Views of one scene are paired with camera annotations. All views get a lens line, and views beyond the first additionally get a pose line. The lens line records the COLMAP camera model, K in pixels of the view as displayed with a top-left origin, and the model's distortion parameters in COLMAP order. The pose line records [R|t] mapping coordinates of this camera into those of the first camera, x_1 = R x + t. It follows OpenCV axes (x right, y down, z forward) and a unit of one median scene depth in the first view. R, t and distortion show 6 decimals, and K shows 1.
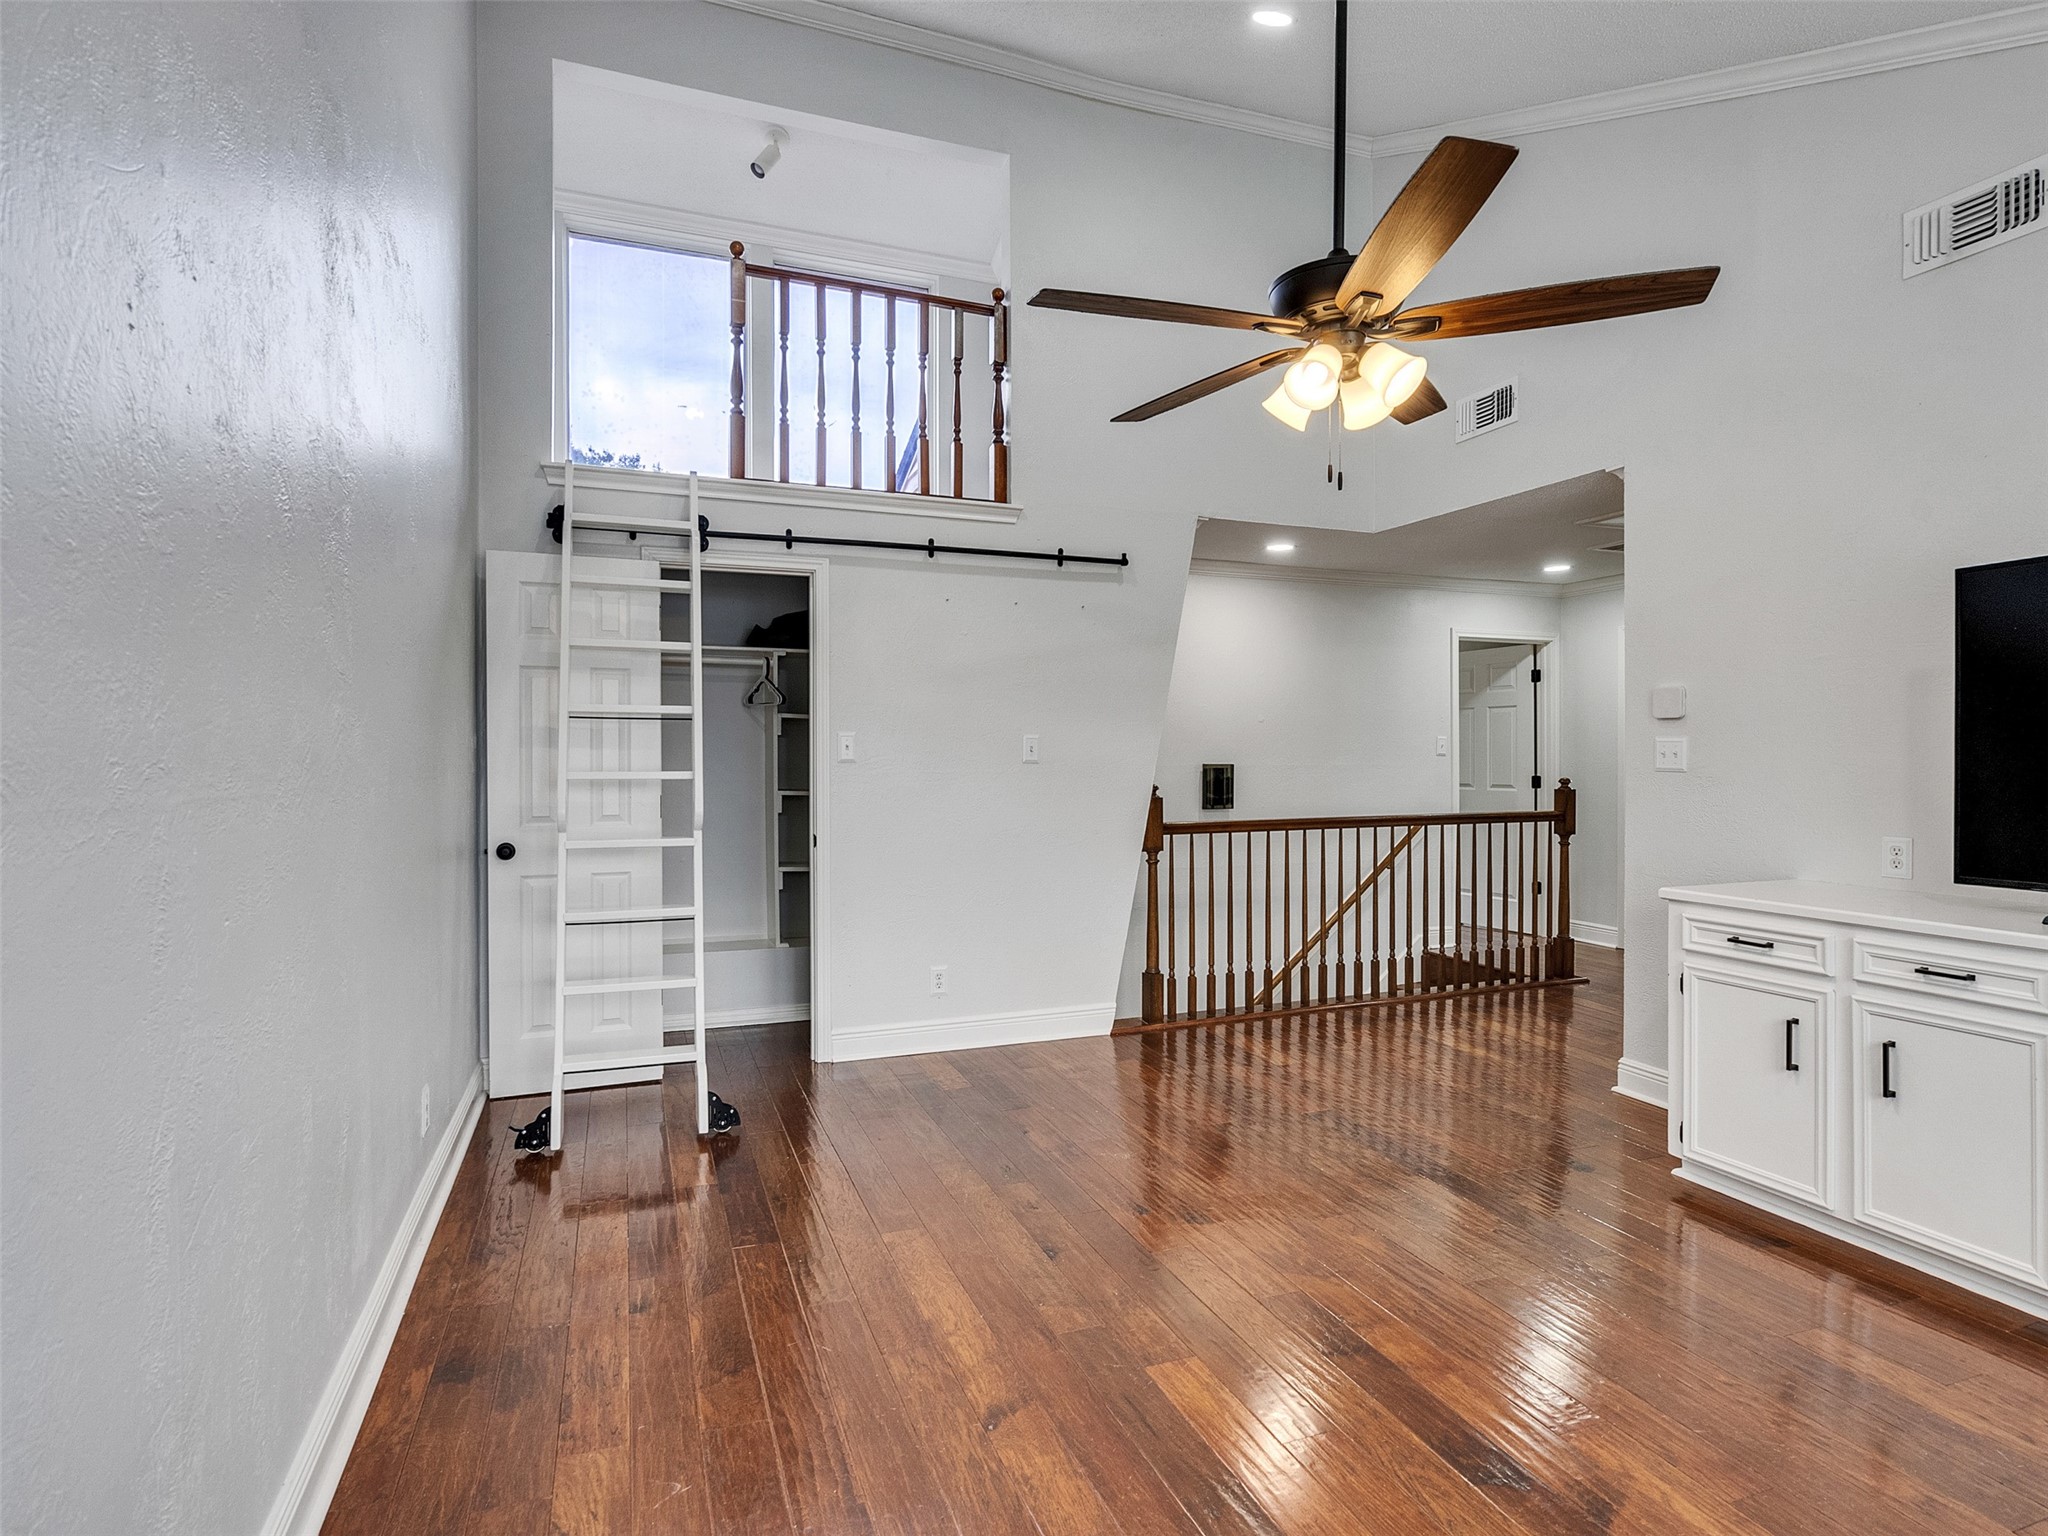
lens RADIAL K [[1052.1, 0, 1009.9], [0, 1052.1, 760.5], [0, 0, 1]] dist [-0.000863, 0.000107]
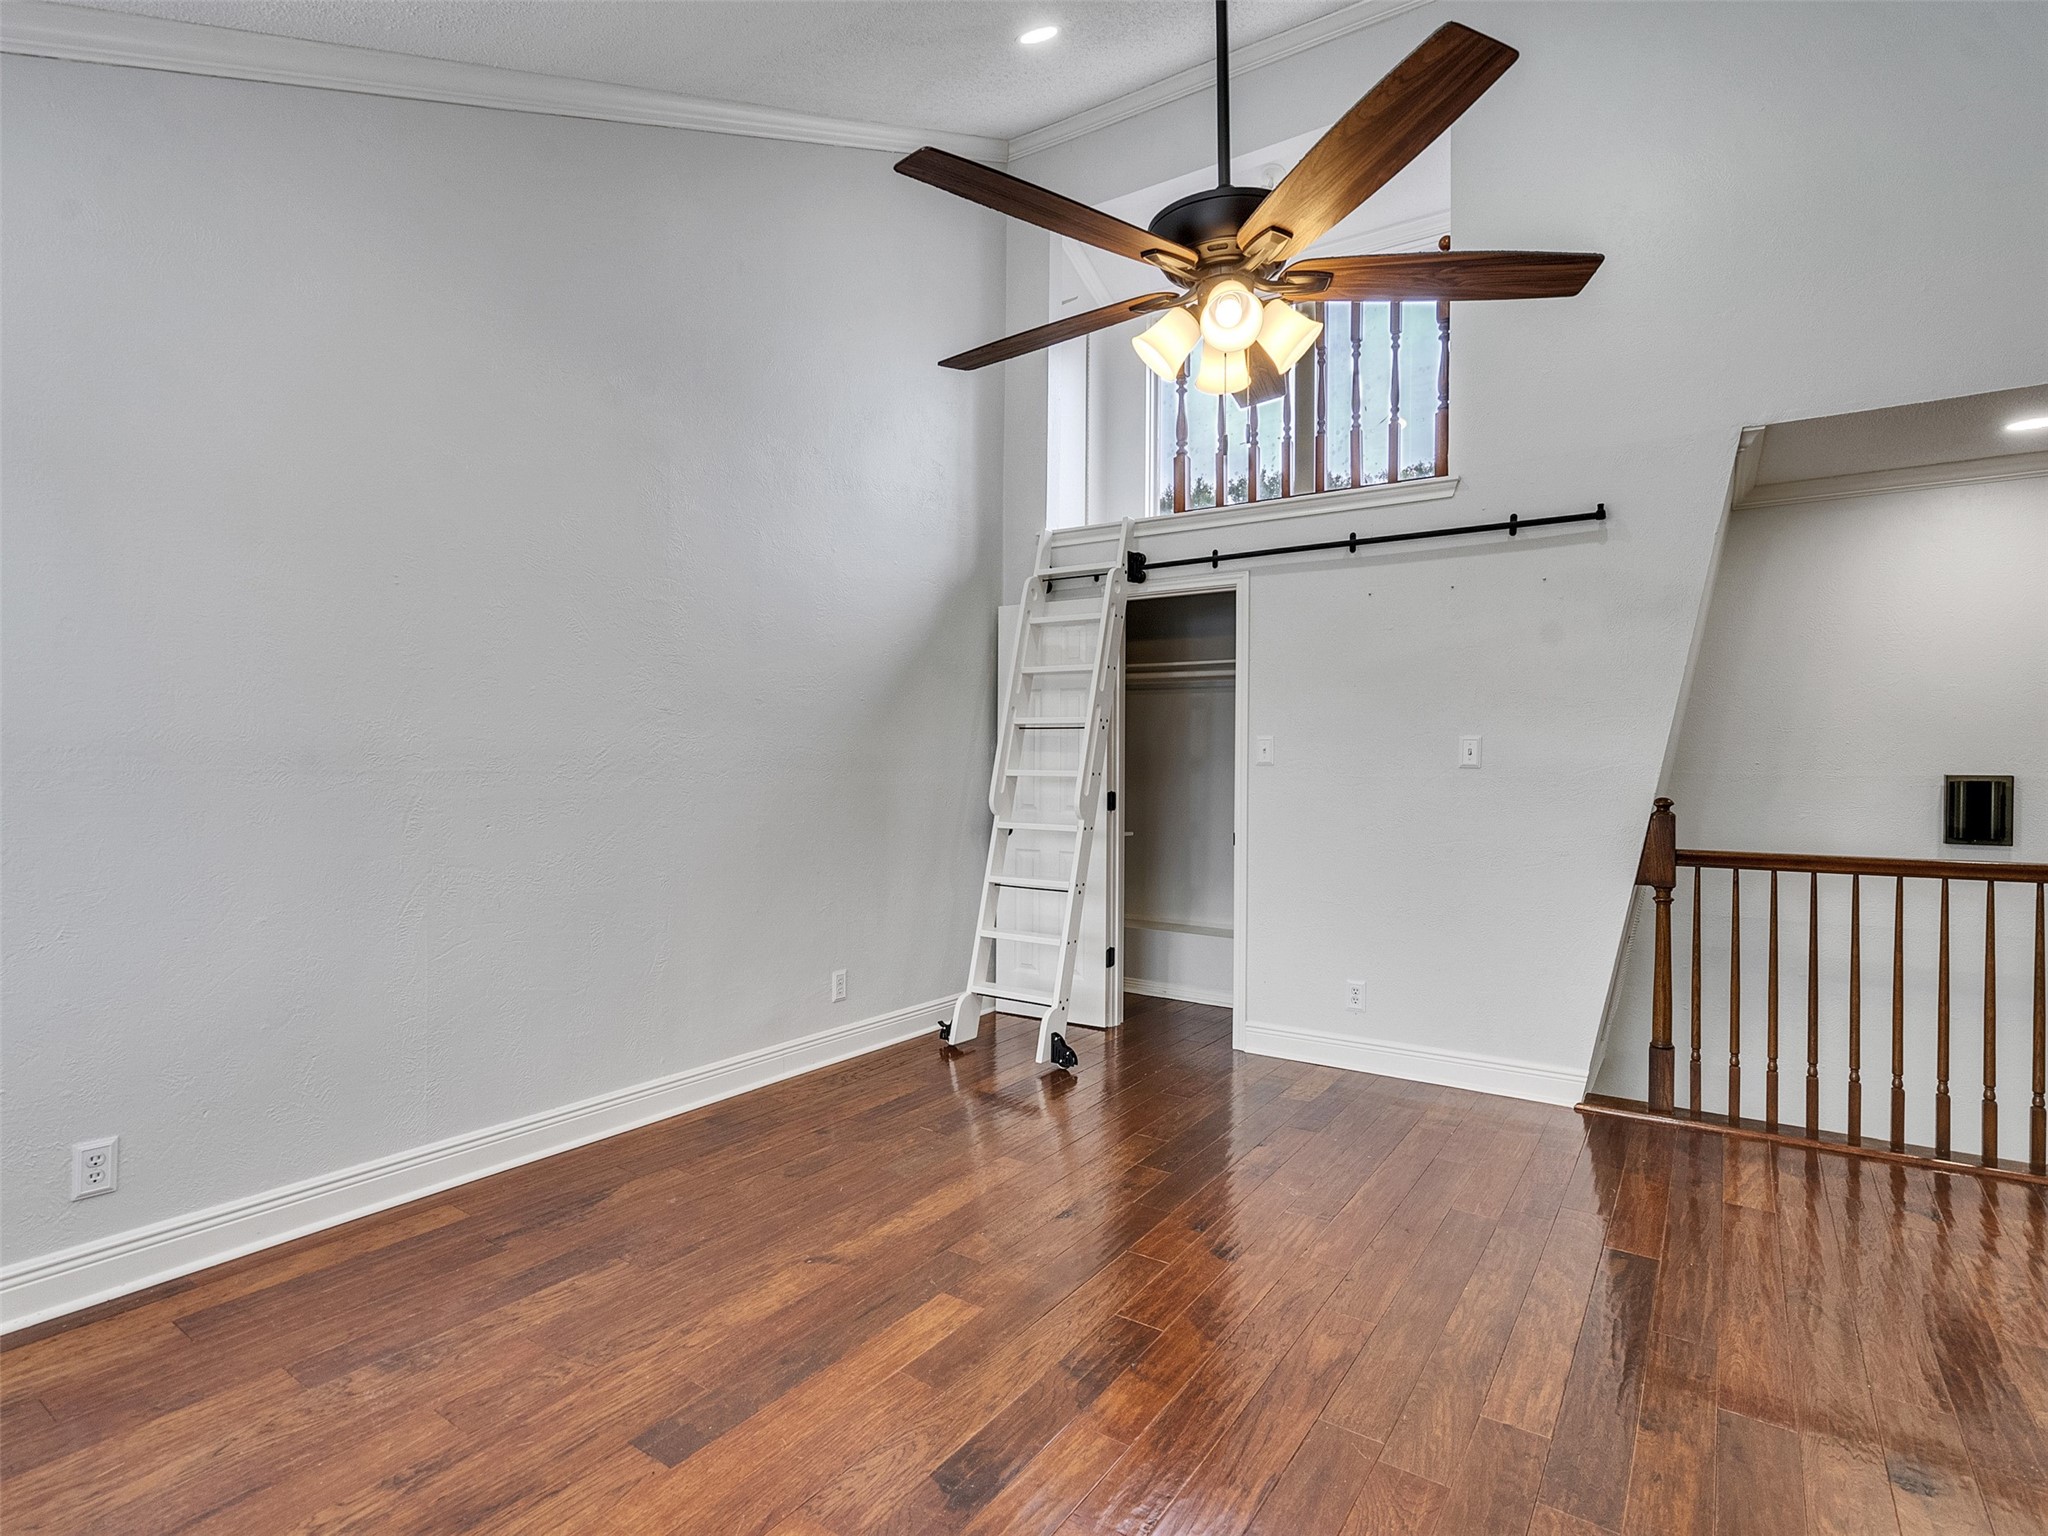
lens RADIAL K [[1052.1, 0, 1006.9], [0, 1052.1, 764.5], [0, 0, 1]] dist [-0.000863, 0.000107]
pose [[0.571782, 0.006698, -0.820378, 0.515127], [-0.009041, 0.999957, 0.001863, 0.001034], [0.820356, 0.006352, 0.571818, 0.188836]]
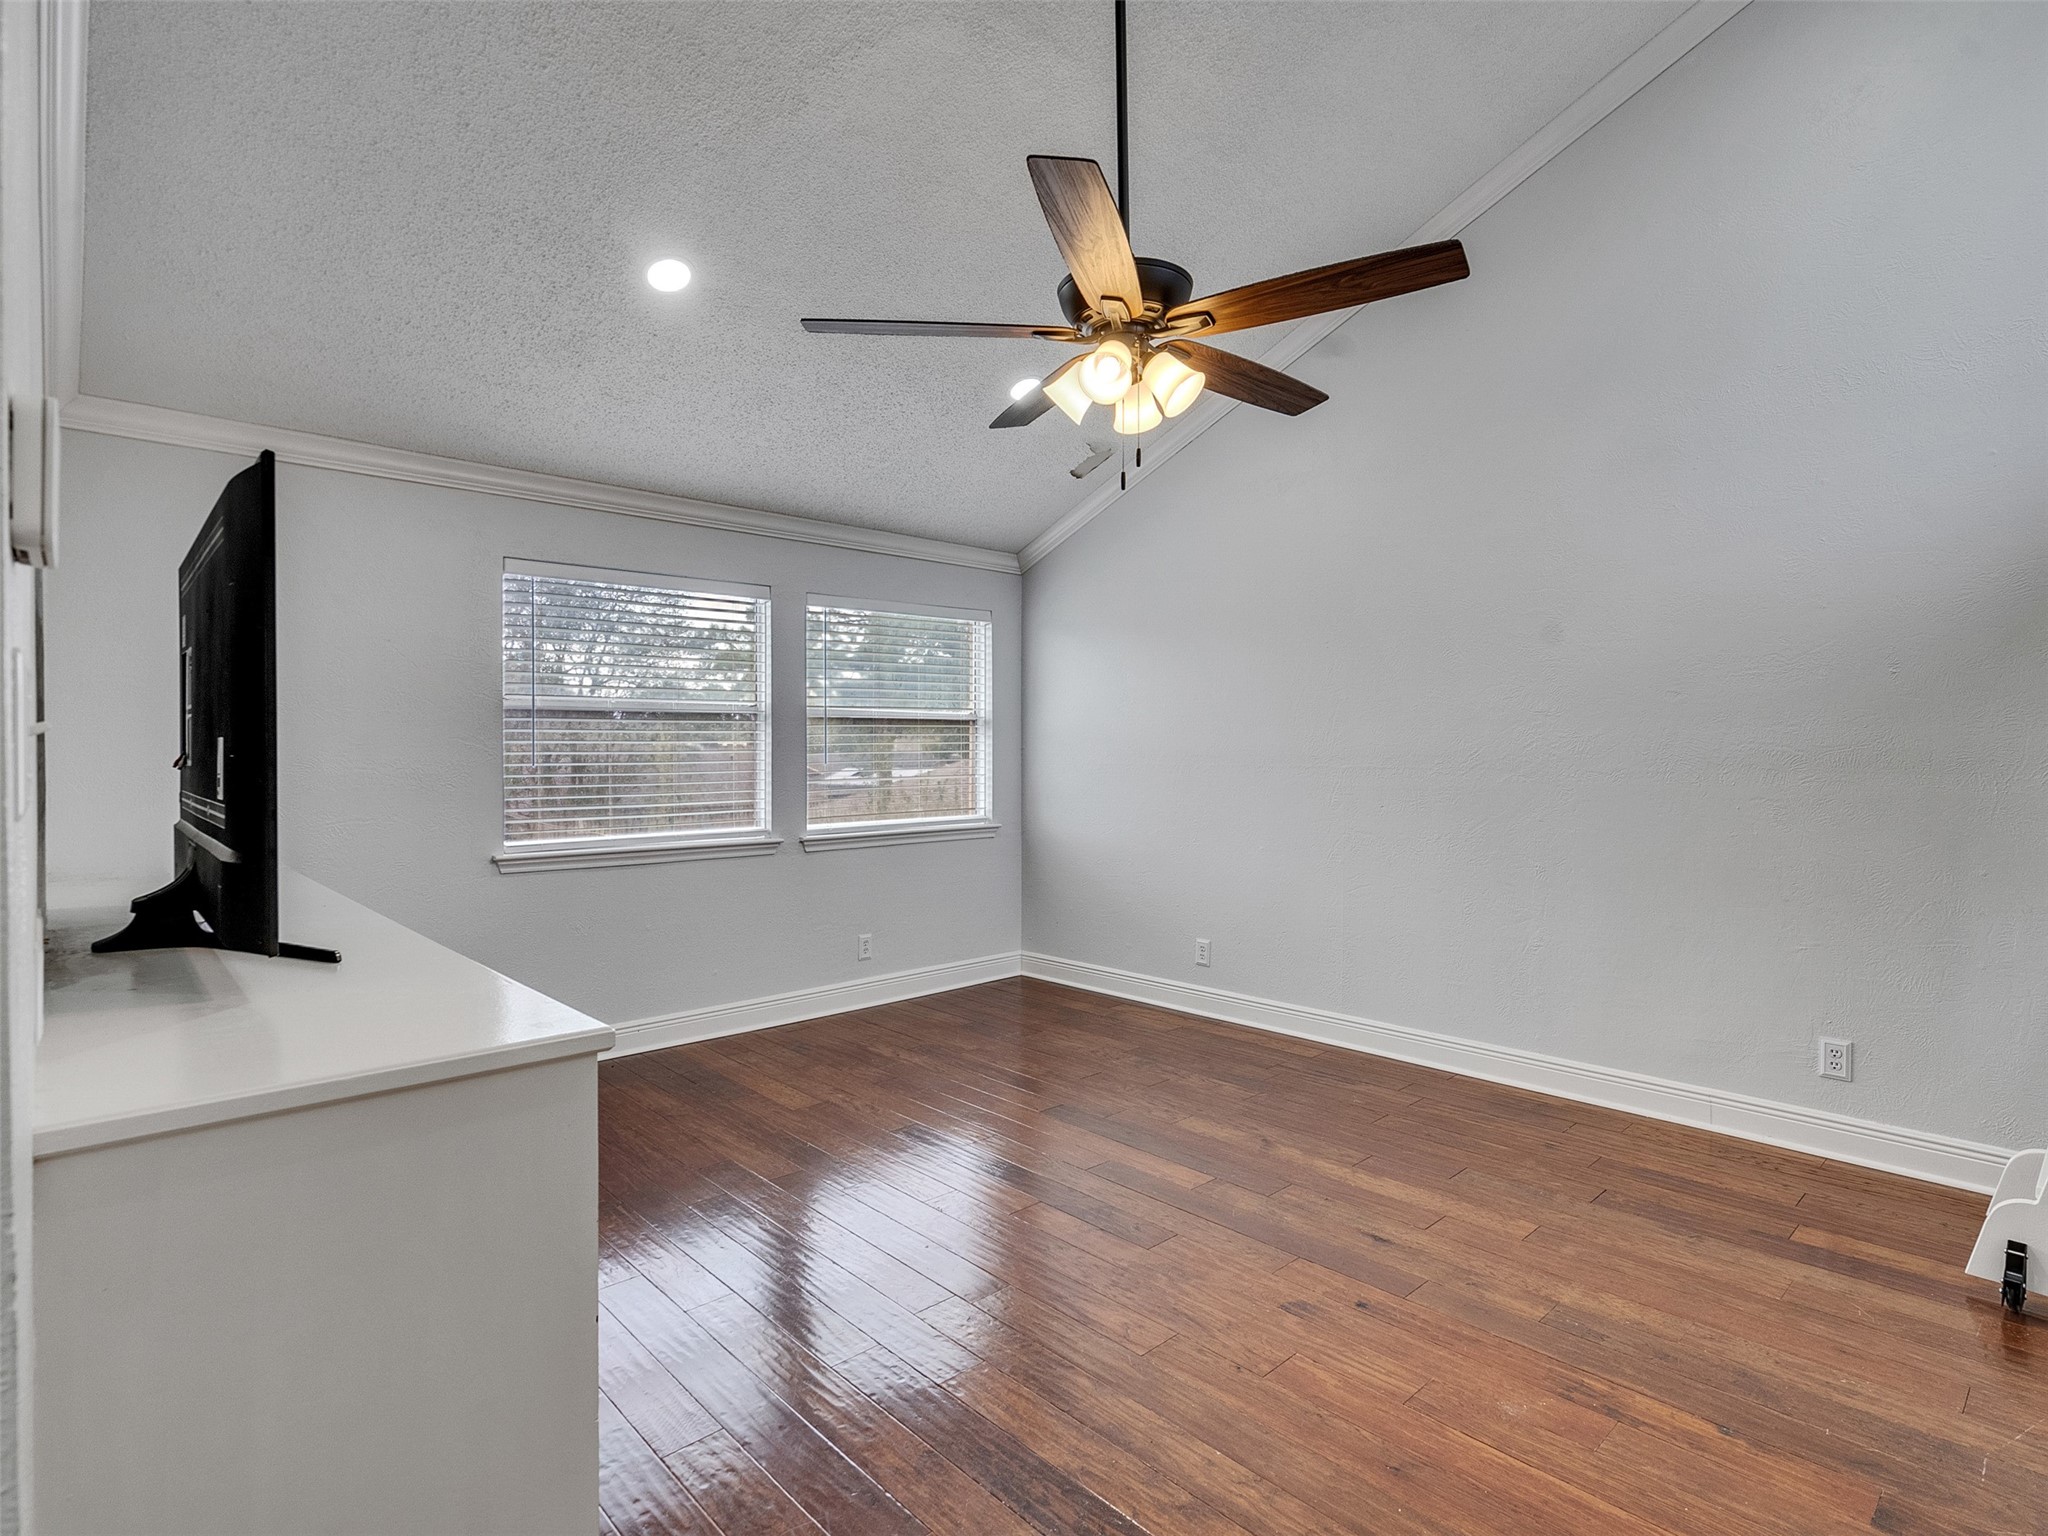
lens RADIAL K [[1052.1, 0, 1012.2], [0, 1052.1, 761.8], [0, 0, 1]] dist [-0.000863, 0.000107]
pose [[-0.925129, 0.004227, -0.379630, 0.437862], [-0.000076, 0.999936, 0.011319, -0.005720], [0.379653, 0.010501, -0.925069, 1.044350]]
